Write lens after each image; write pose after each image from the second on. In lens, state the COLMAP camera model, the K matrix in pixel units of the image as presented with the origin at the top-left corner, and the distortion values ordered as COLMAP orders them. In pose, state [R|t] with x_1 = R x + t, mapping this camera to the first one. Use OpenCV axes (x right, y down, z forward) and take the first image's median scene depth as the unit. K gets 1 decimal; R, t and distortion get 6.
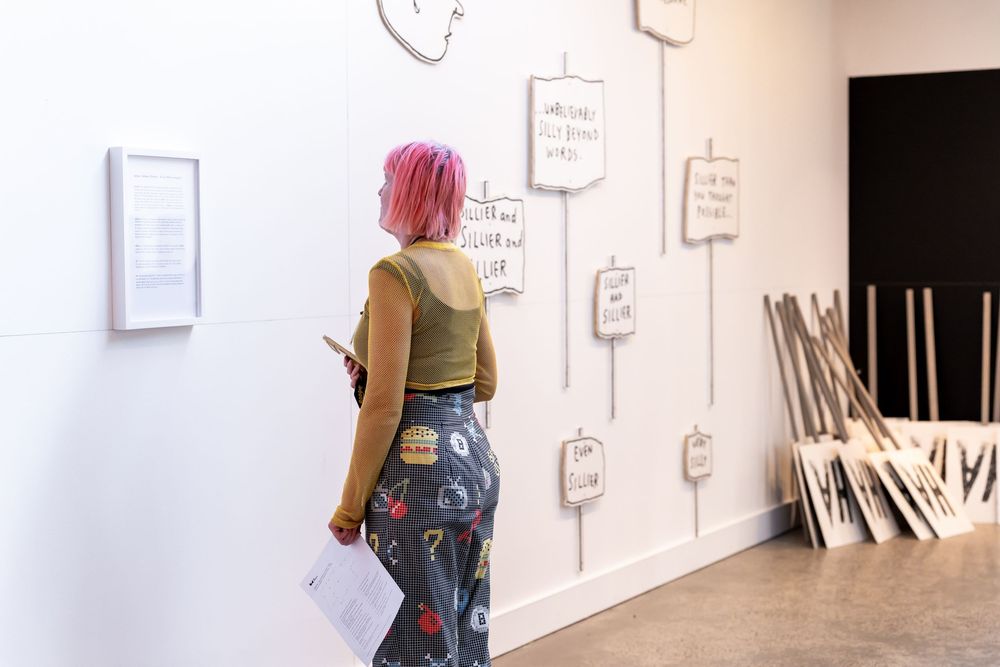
lens RADIAL K [[1776.2, 0, 557.2], [0, 1776.2, 346.3], [0, 0, 1]] dist [0.021824, 0.012576]
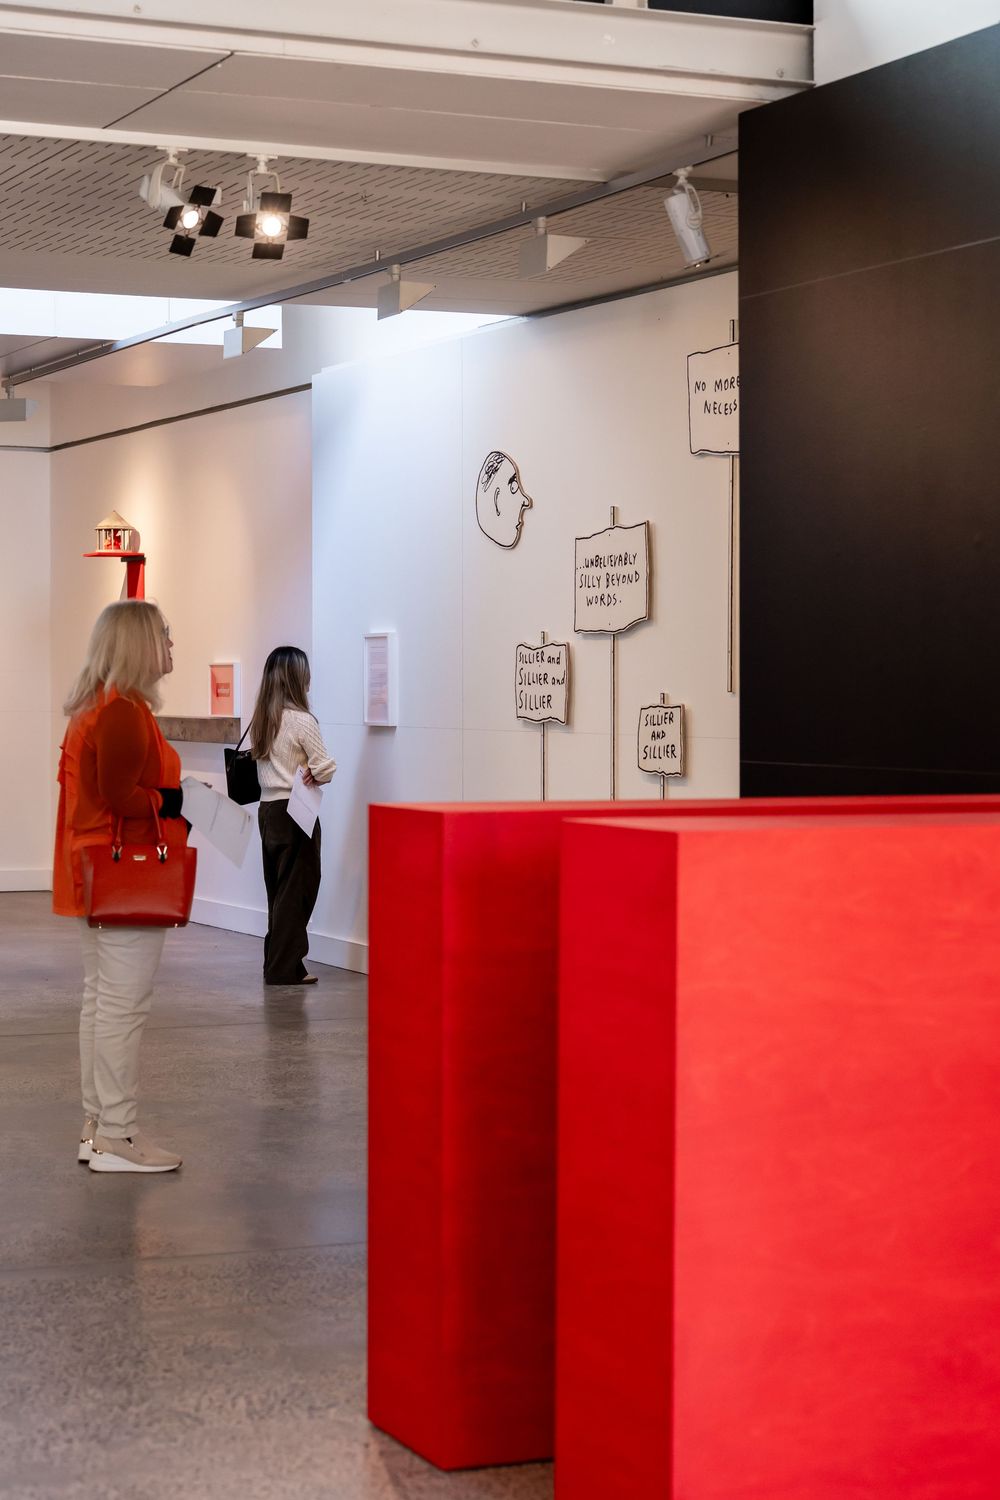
lens RADIAL K [[2968.2, 0, 500.0], [0, 2968.2, 750.0], [0, 0, 1]] dist [0.039464, 0.015250]
pose [[-0.624856, 0.029037, -0.780200, 1.463914], [-0.032552, 0.997470, 0.063194, -0.128084], [0.780061, 0.064884, -0.622330, 2.074059]]
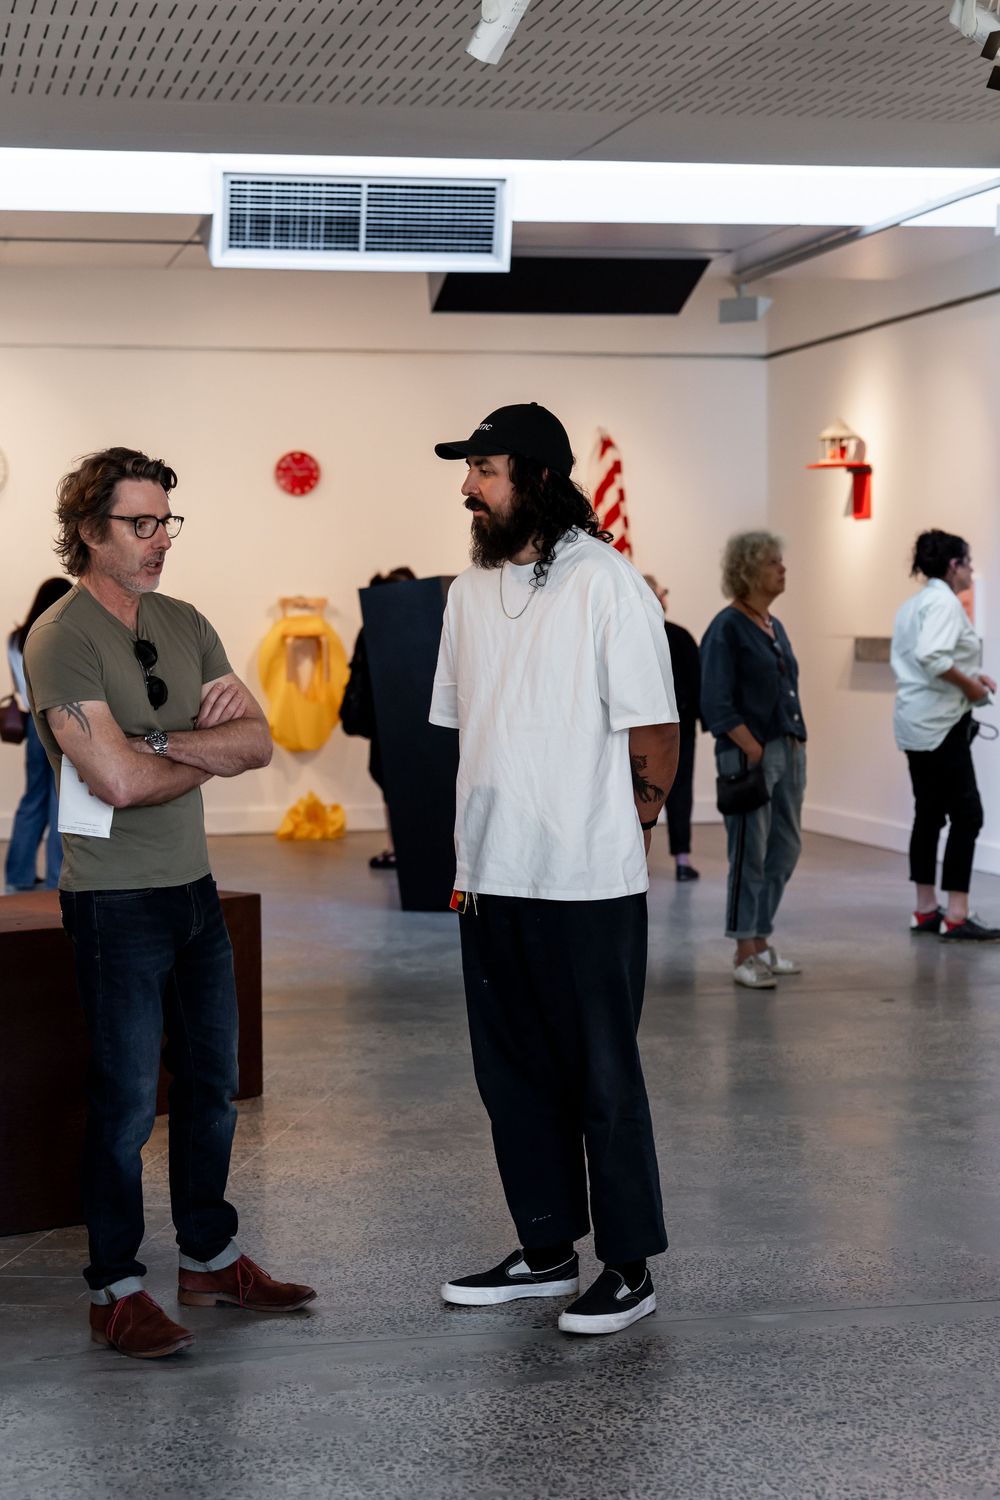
lens RADIAL K [[2968.2, 0, 500.0], [0, 2968.2, 750.0], [0, 0, 1]] dist [0.039464, 0.015250]
pose [[-0.784674, 0.052361, -0.617694, 1.320170], [-0.008977, 0.995362, 0.095780, -0.117454], [0.619844, 0.080701, -0.780564, 1.832419]]
